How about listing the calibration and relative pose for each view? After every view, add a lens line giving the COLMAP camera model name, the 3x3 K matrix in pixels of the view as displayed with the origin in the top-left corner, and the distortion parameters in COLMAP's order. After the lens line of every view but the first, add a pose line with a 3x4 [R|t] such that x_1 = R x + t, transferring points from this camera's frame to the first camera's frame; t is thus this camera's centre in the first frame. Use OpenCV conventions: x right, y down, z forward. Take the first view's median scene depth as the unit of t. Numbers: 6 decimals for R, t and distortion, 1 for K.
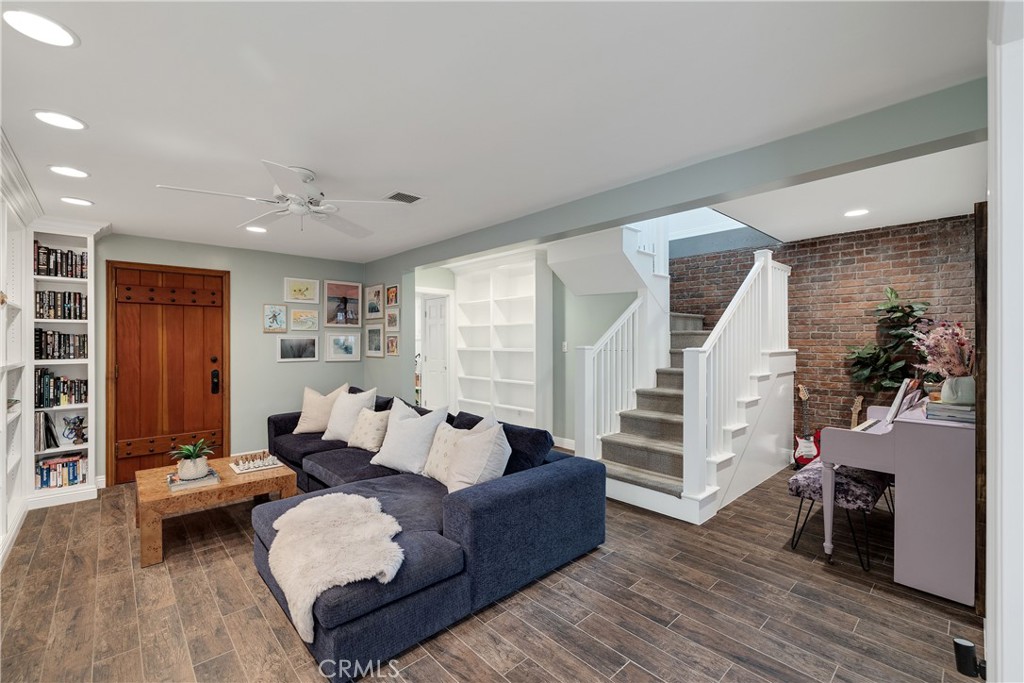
lens RADIAL K [[437.0, 0, 509.9], [0, 437.0, 342.0], [0, 0, 1]] dist [0.003464, 0.000054]
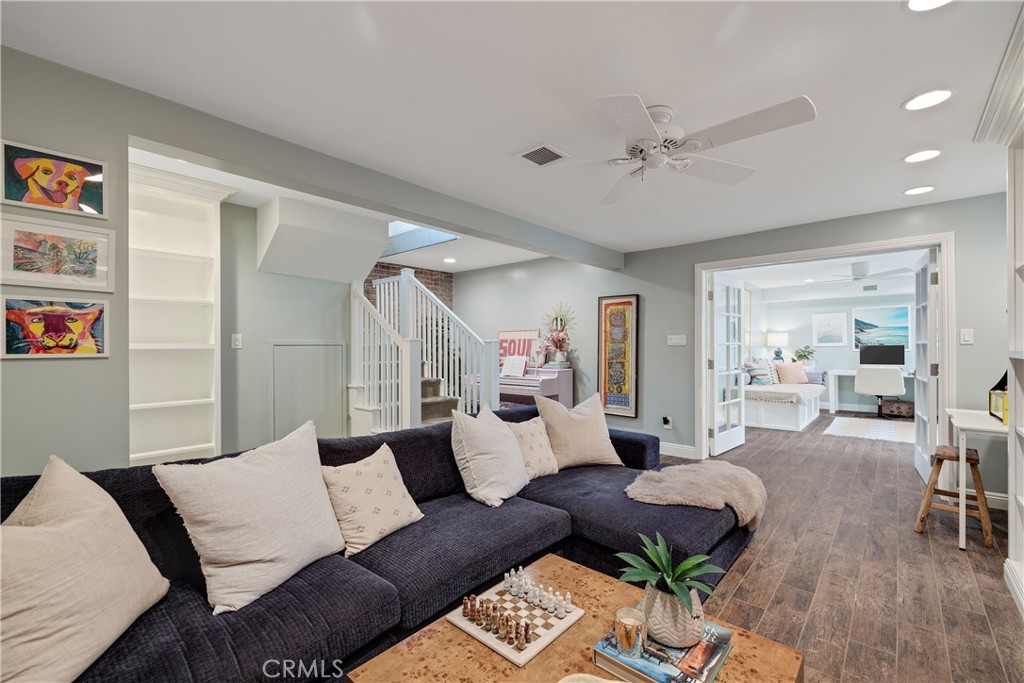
lens RADIAL K [[437.0, 0, 510.5], [0, 437.0, 343.6], [0, 0, 1]] dist [0.003464, 0.000054]
pose [[-0.105049, 0.006369, 0.994447, -1.600151], [0.002803, 0.999977, -0.006108, 0.053885], [-0.994463, 0.002146, -0.105064, 1.704907]]
